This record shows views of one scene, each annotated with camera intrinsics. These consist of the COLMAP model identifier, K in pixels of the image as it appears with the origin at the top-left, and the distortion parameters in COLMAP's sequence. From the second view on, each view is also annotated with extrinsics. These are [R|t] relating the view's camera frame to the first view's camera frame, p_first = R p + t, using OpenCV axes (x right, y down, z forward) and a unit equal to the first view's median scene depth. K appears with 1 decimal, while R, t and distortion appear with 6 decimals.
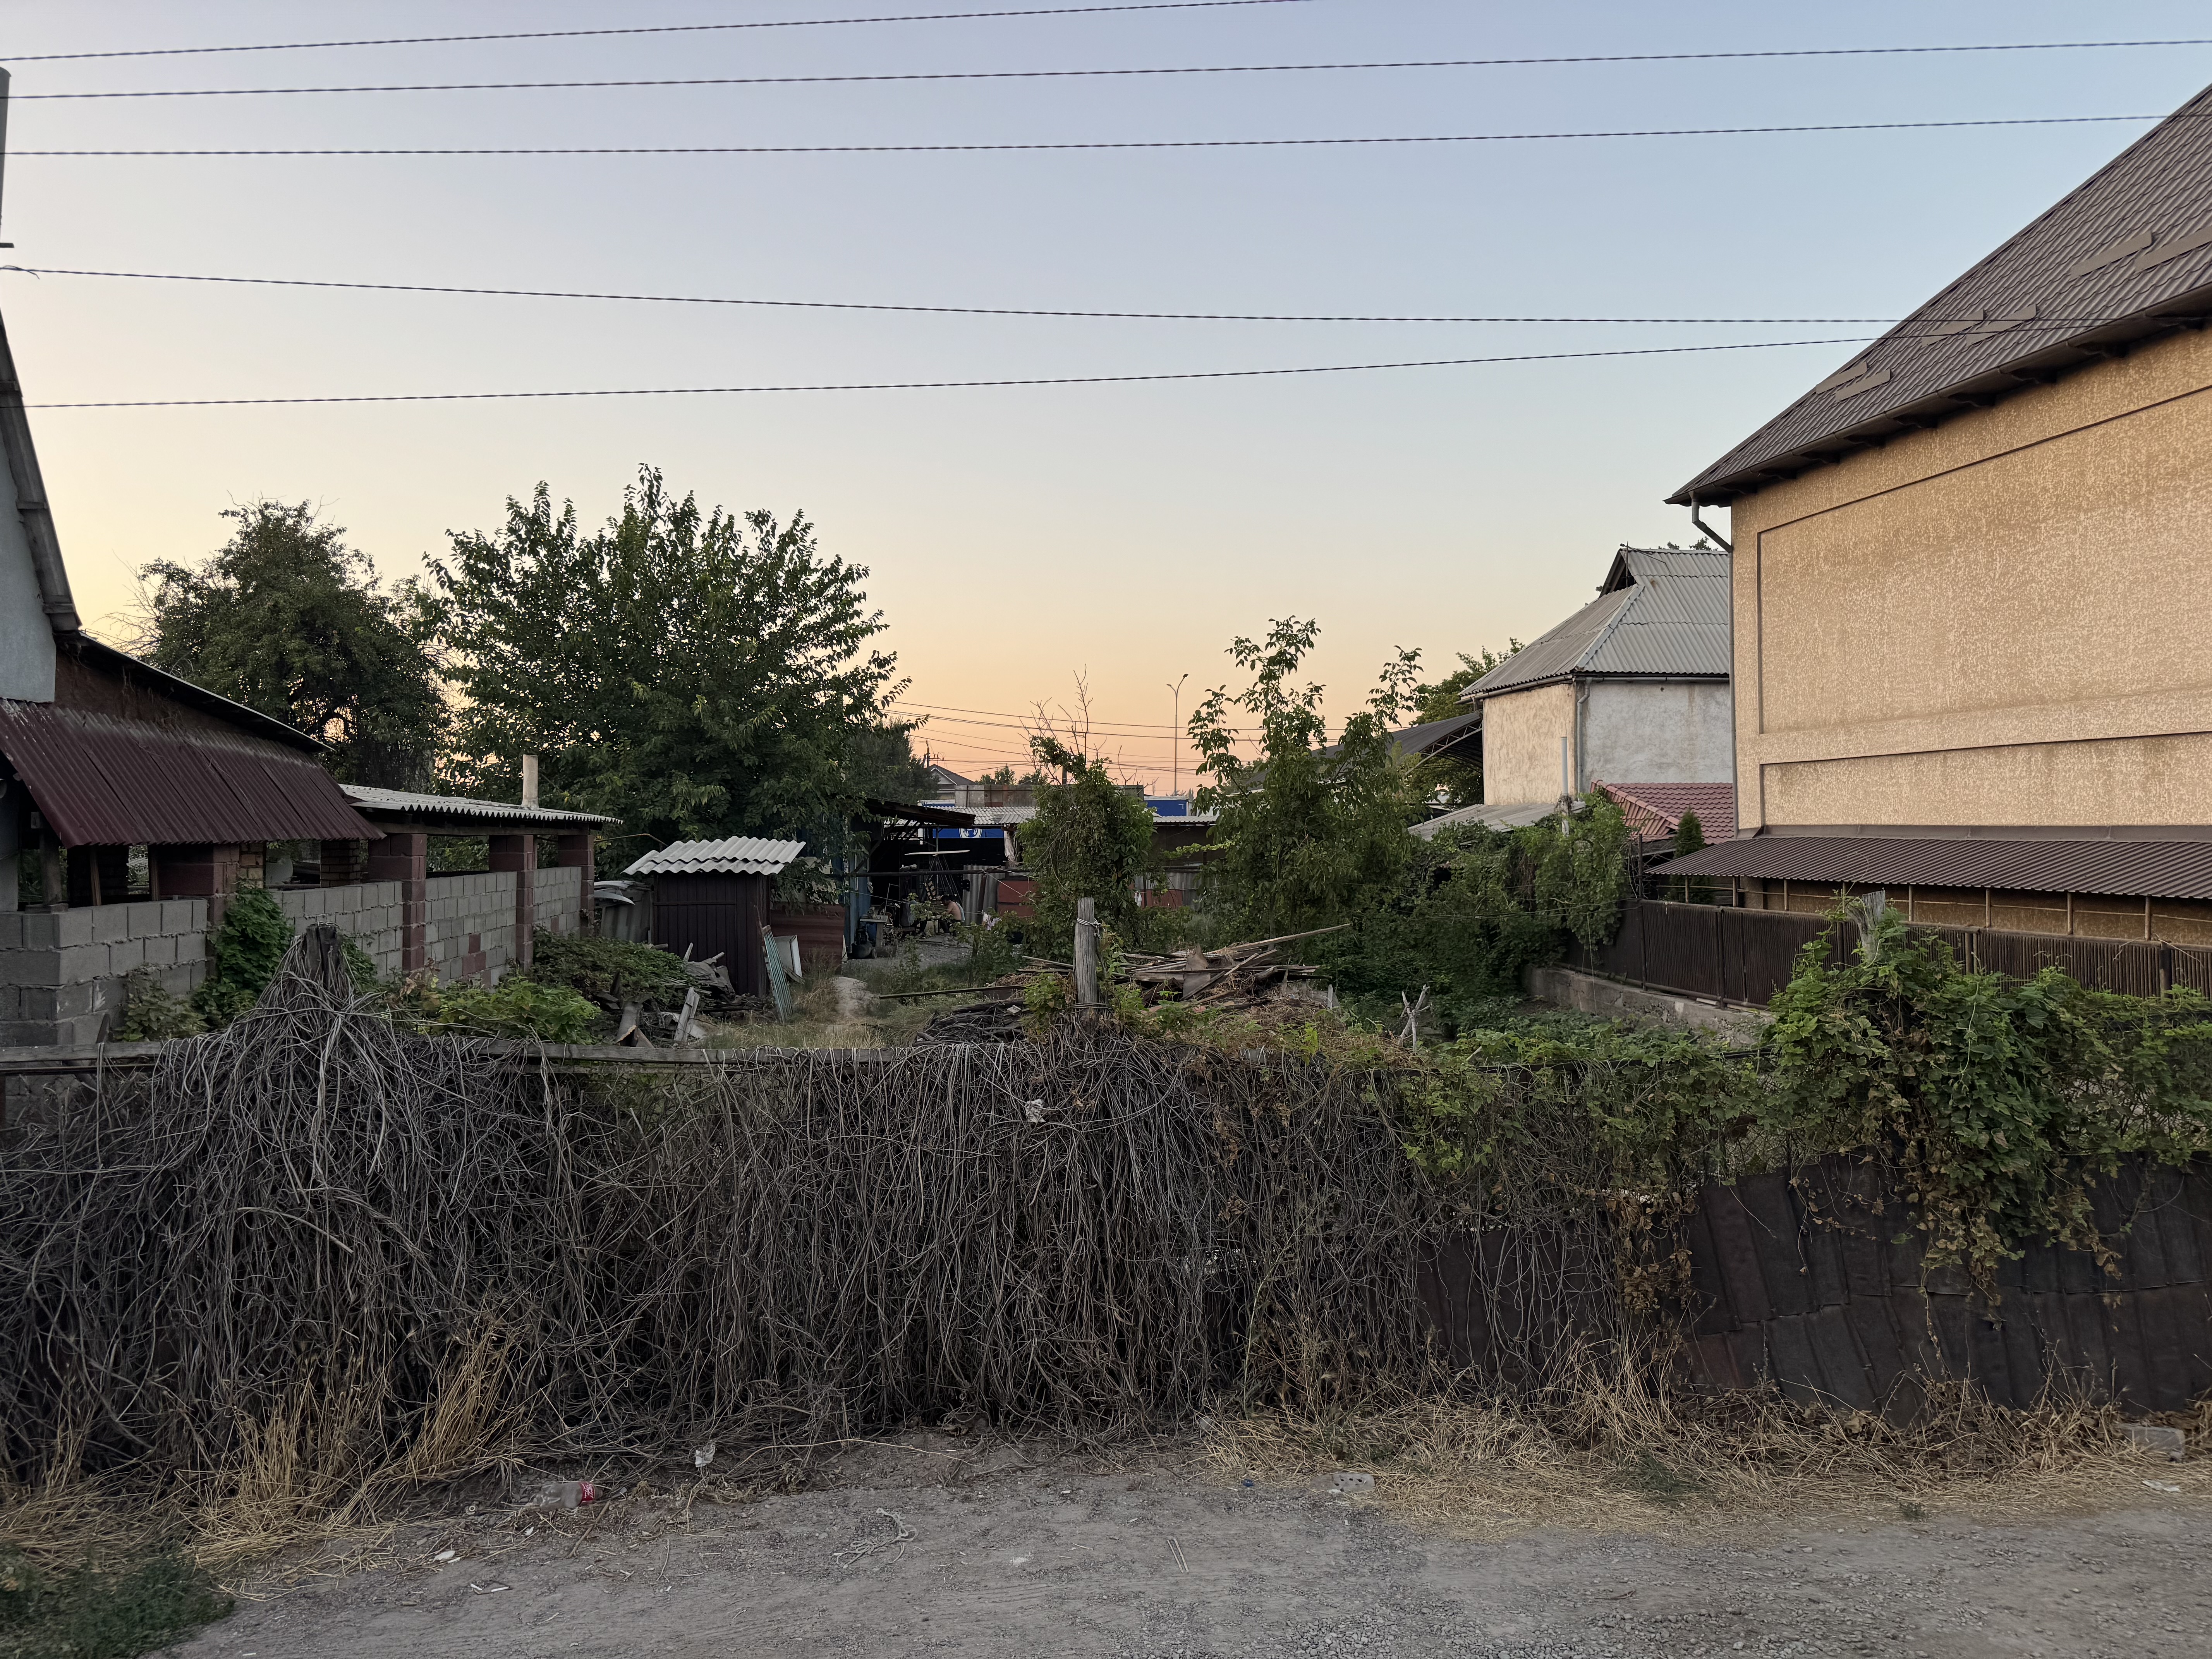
lens RADIAL K [[1541.2, 0, 1106.2], [0, 1541.2, 824.2], [0, 0, 1]] dist [-0.000513, -0.000470]
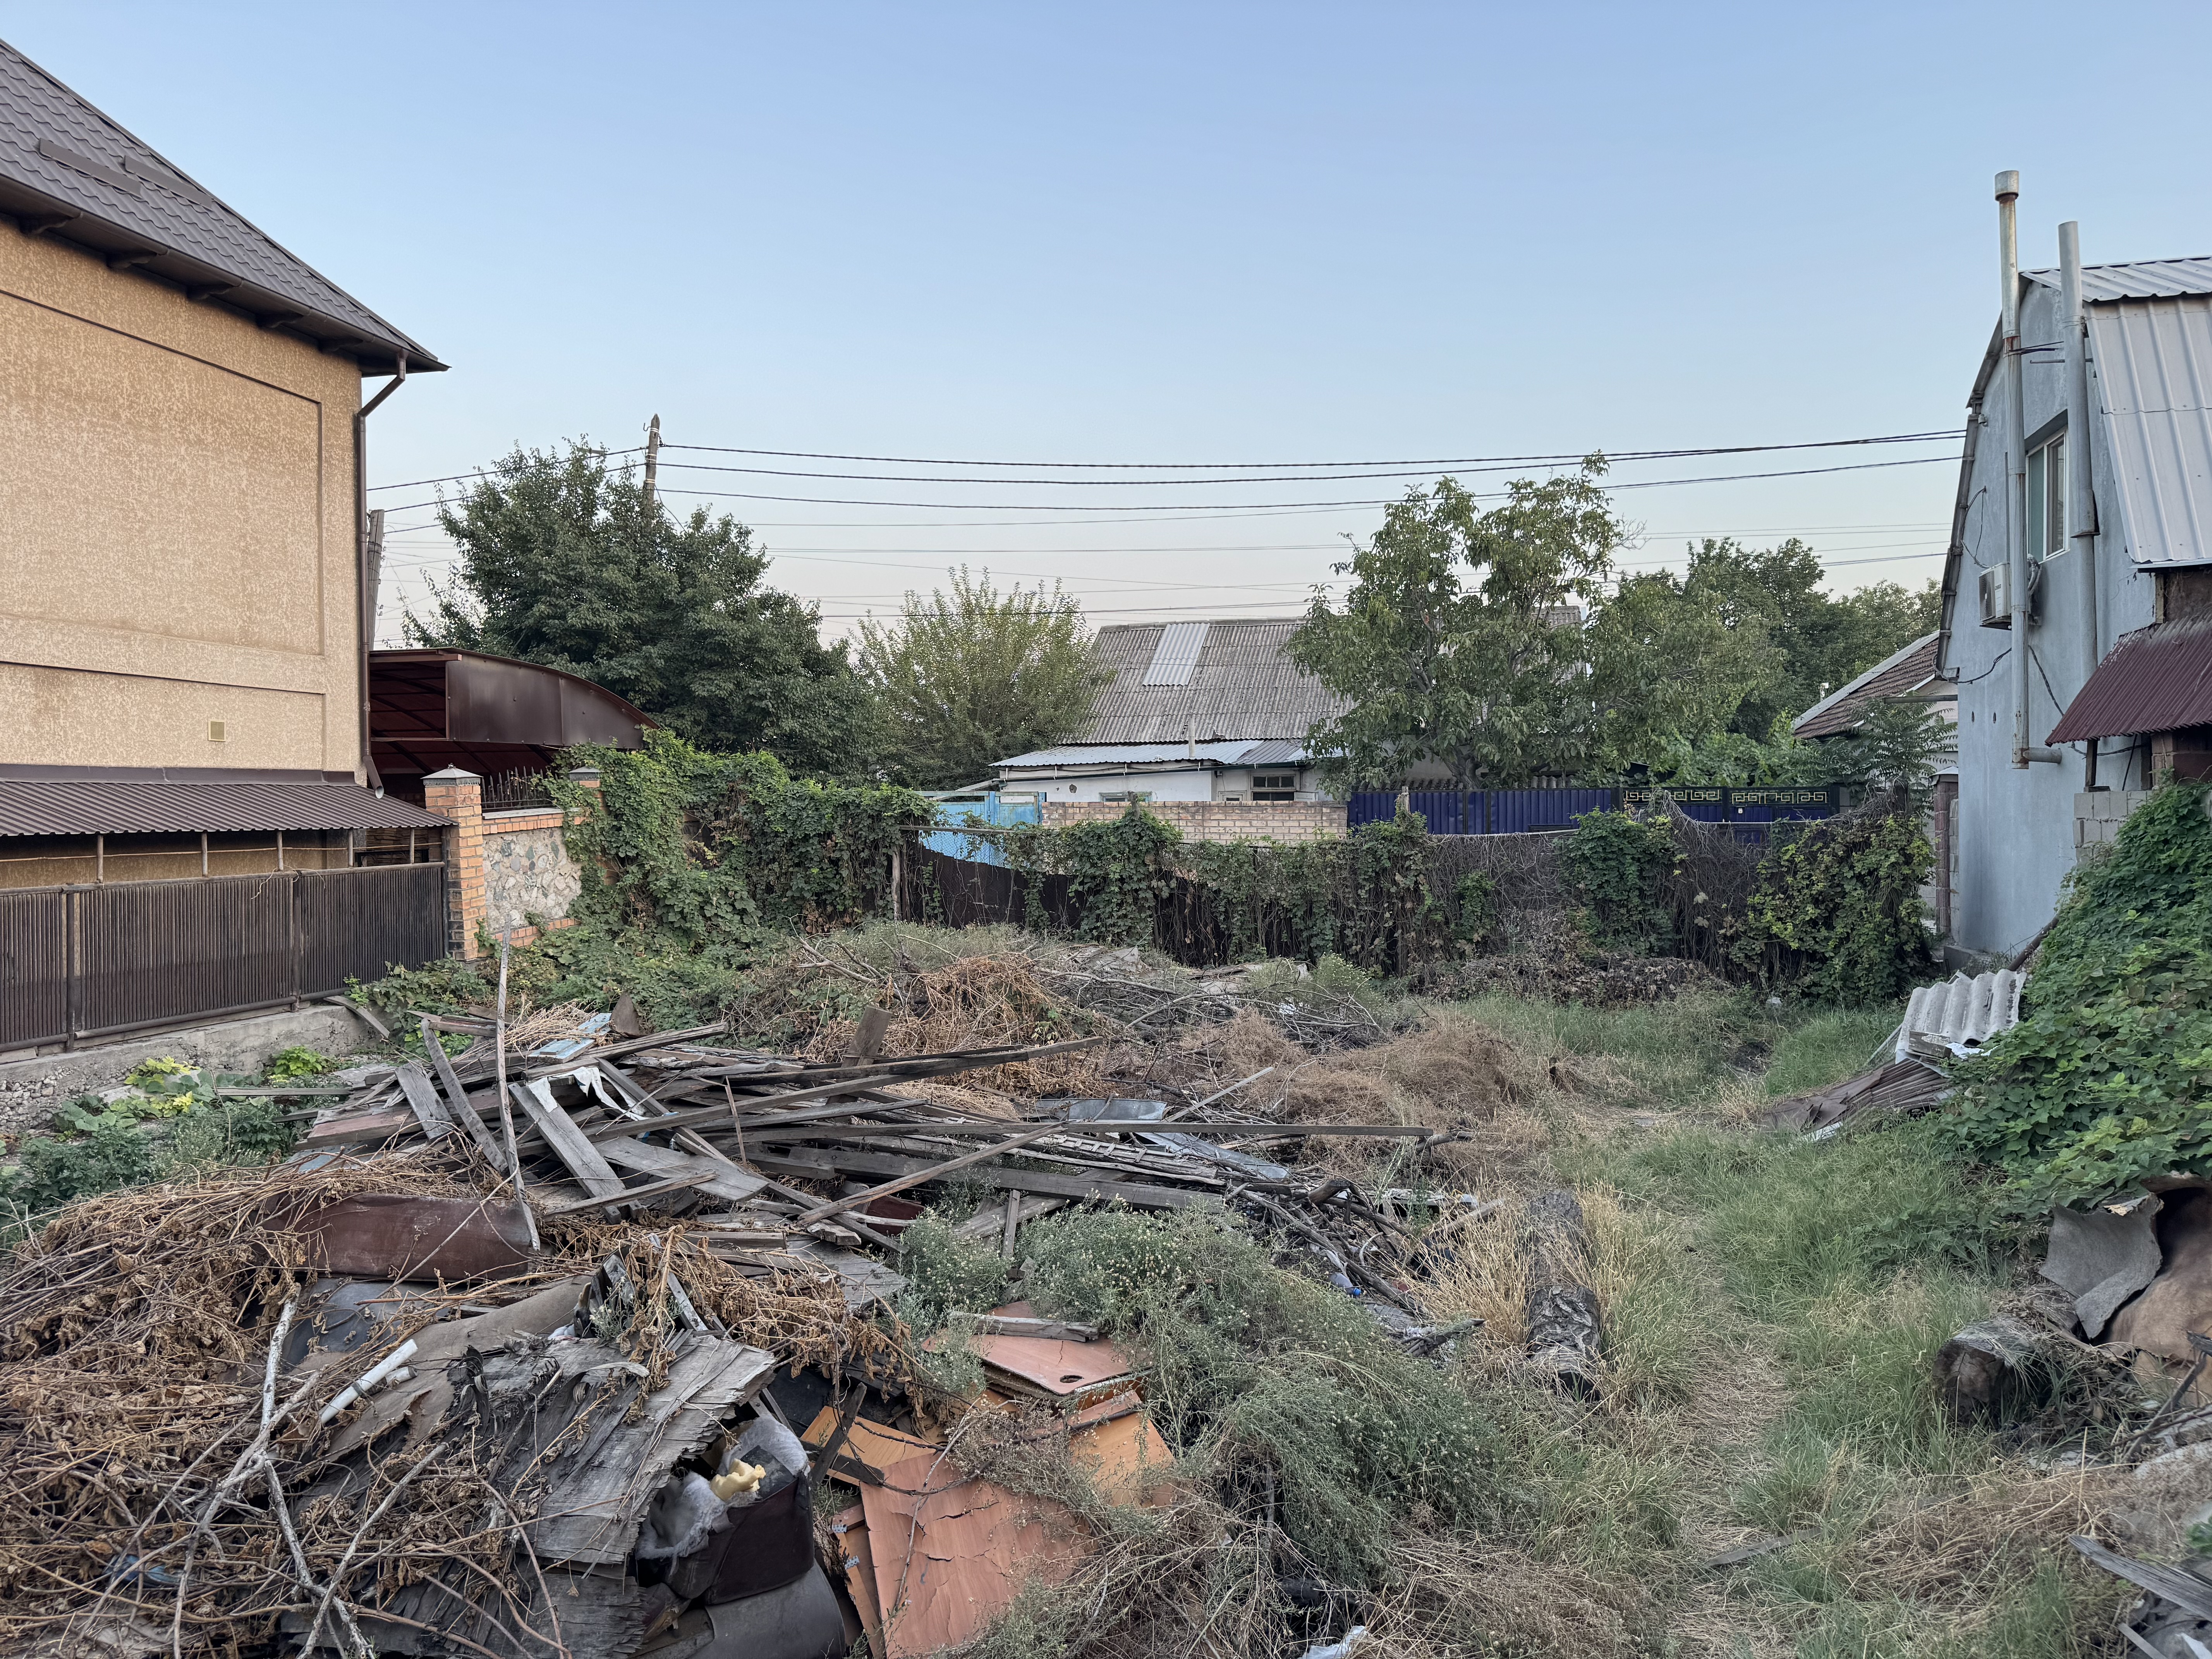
lens RADIAL K [[1541.2, 0, 1104.8], [0, 1541.2, 820.3], [0, 0, 1]] dist [-0.000513, -0.000470]
pose [[-0.922497, -0.002311, 0.385996, -0.256140], [0.002752, 0.999917, 0.012565, 0.024103], [-0.385993, 0.012654, -0.922415, 1.602083]]
